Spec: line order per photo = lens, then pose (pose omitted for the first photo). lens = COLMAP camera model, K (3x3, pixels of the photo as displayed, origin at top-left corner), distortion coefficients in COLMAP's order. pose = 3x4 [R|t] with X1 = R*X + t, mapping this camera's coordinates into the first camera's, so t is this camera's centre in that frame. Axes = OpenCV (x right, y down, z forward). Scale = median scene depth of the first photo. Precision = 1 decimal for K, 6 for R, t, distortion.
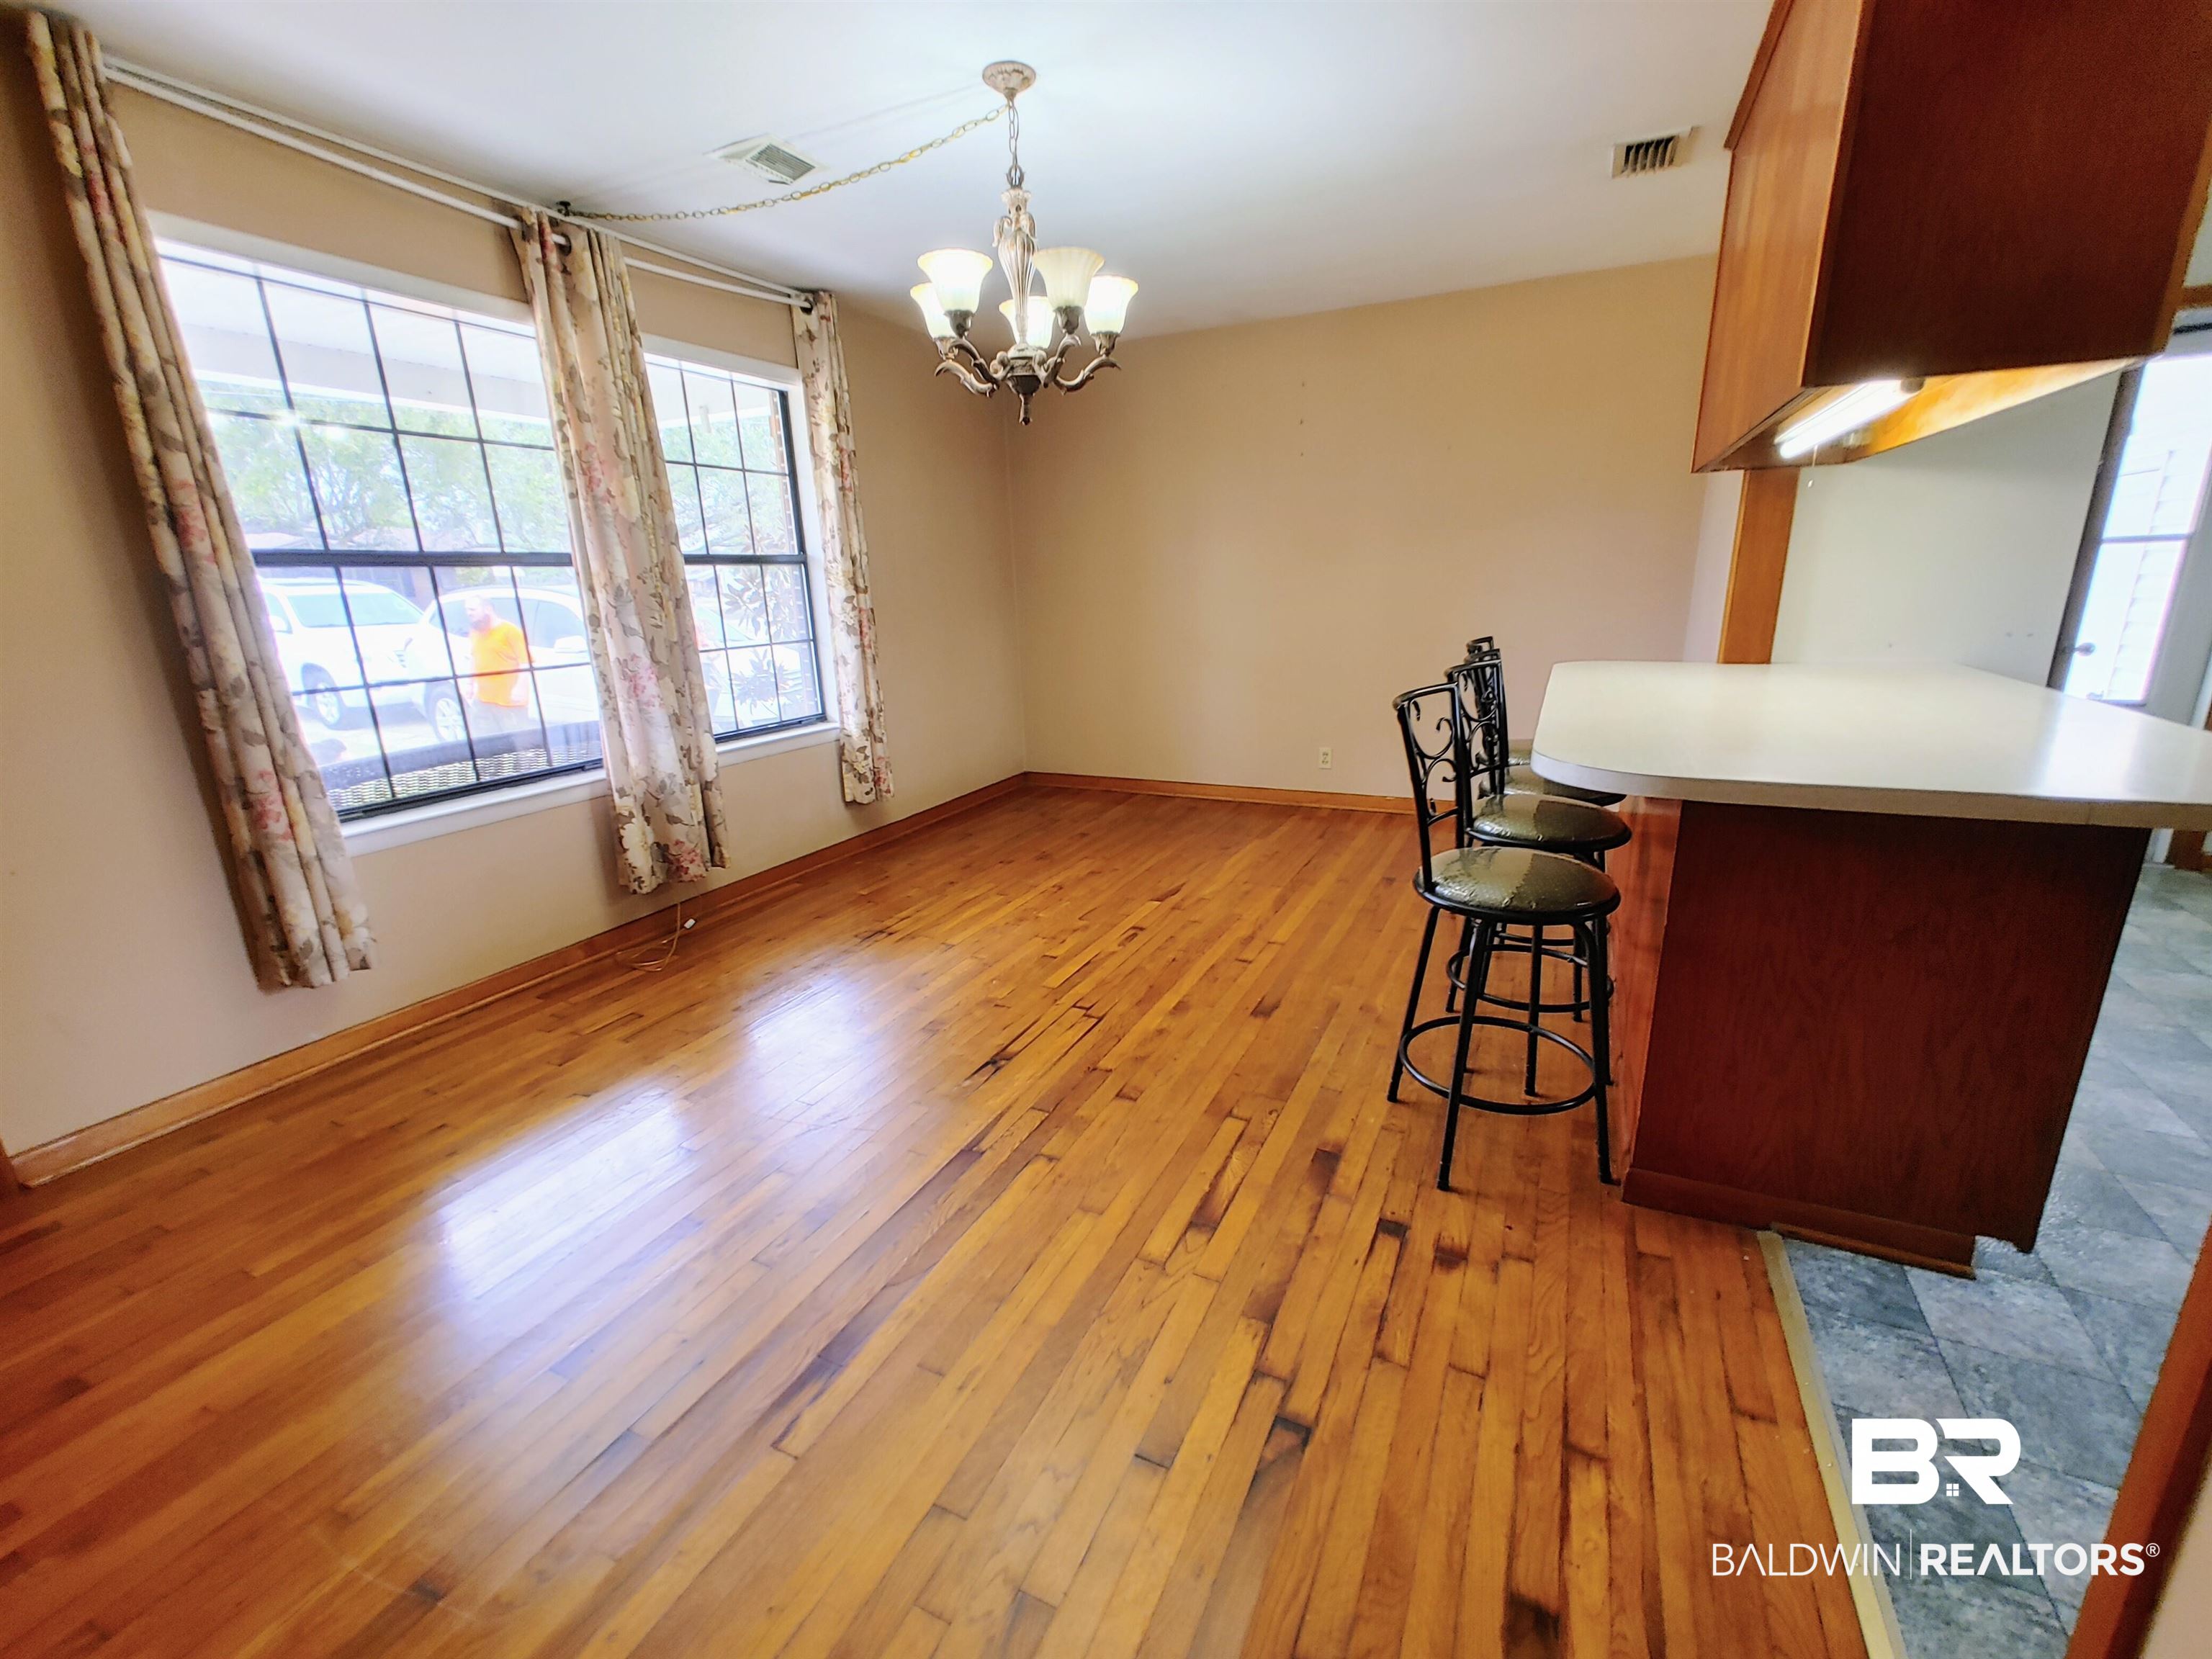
lens RADIAL K [[935.2, 0, 1103.9], [0, 935.2, 833.9], [0, 0, 1]] dist [0.001291, 0.001191]
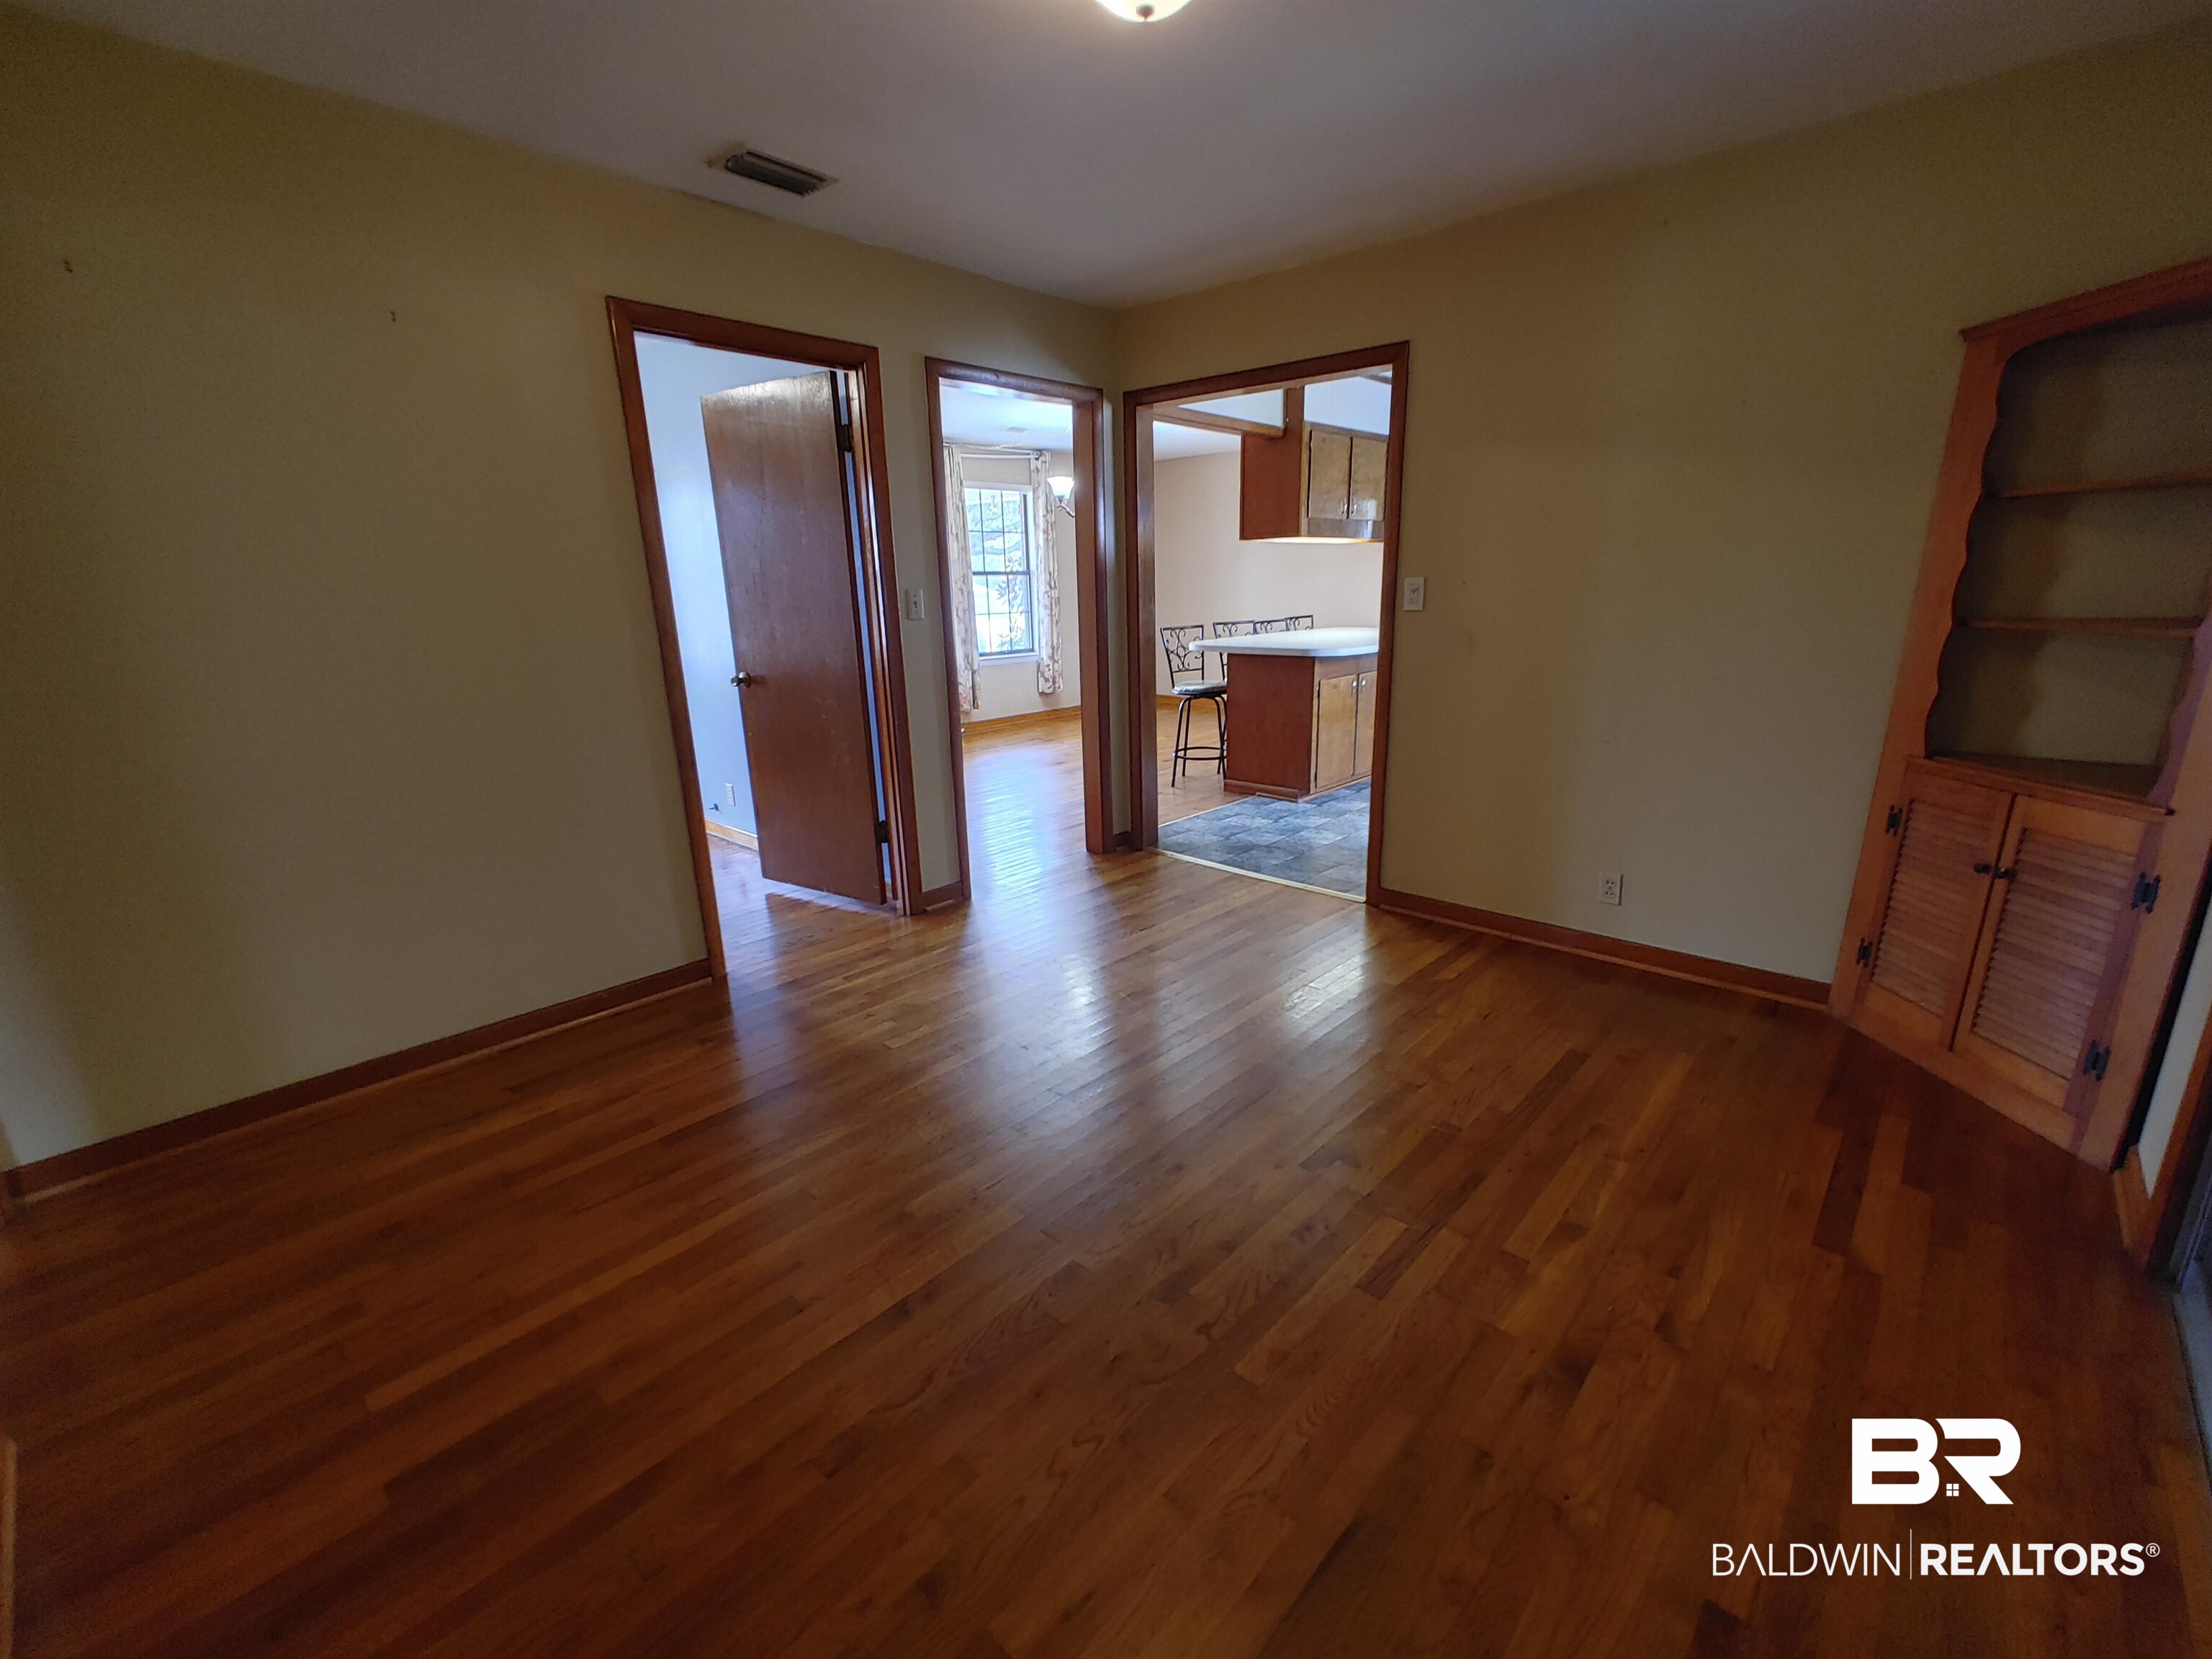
lens RADIAL K [[935.2, 0, 1115.4], [0, 935.2, 829.2], [0, 0, 1]] dist [0.001291, 0.001191]
pose [[0.957309, 0.090573, -0.274509, 0.502643], [-0.090517, 0.995811, 0.012898, 0.238003], [0.274528, 0.012500, 0.961498, -0.970823]]
